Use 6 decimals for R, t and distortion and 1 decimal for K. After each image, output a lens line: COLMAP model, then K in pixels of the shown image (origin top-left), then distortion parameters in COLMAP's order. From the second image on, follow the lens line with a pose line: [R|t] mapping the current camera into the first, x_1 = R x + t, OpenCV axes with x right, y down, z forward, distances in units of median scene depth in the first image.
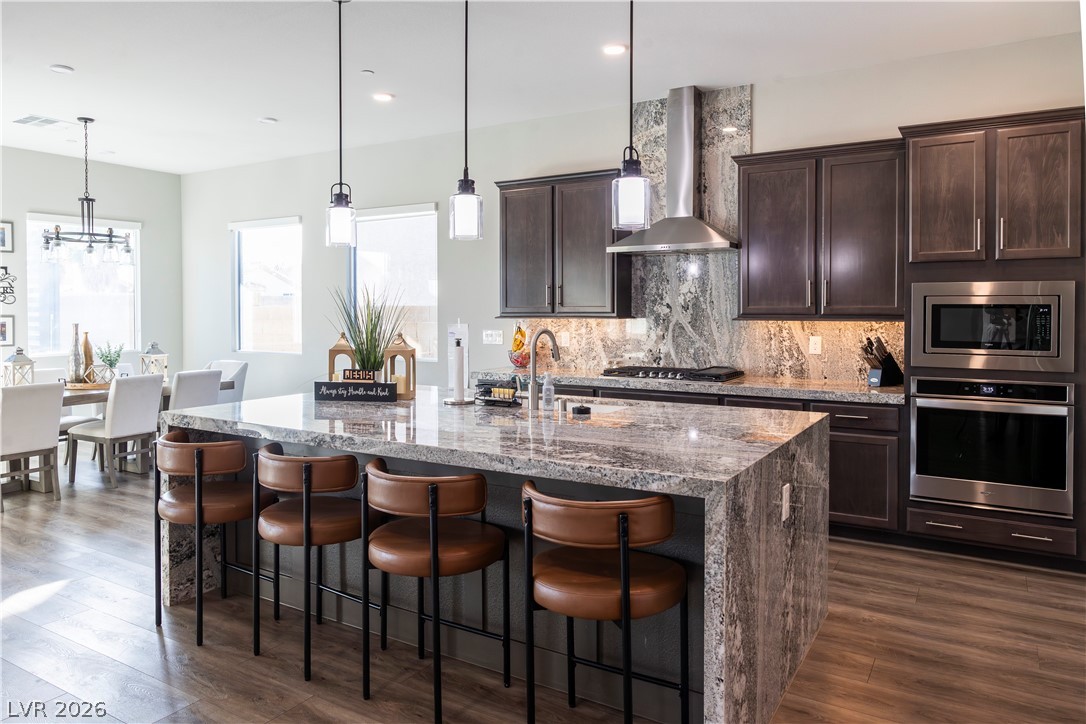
lens RADIAL K [[725.3, 0, 542.7], [0, 725.3, 365.7], [0, 0, 1]] dist [-0.005221, 0.006487]
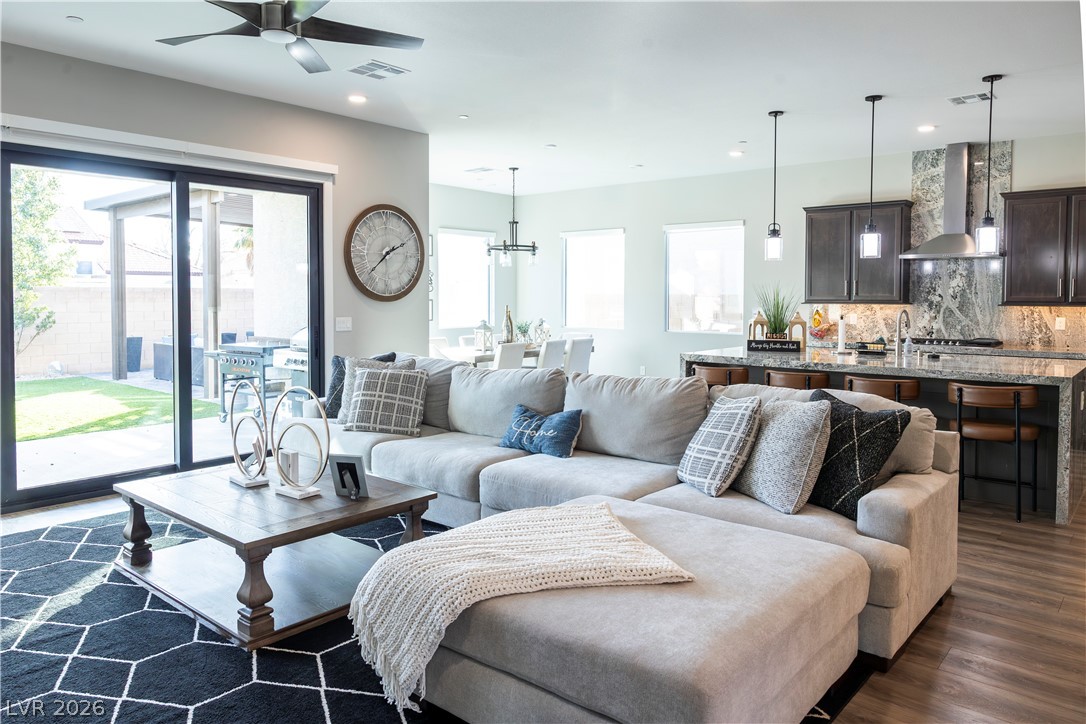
lens RADIAL K [[725.3, 0, 543.6], [0, 725.3, 357.1], [0, 0, 1]] dist [-0.005221, 0.006487]
pose [[0.986315, 0.019164, -0.163756, -0.384910], [-0.018246, 0.999808, 0.007112, 0.044941], [0.163861, -0.004027, 0.986475, -0.566618]]
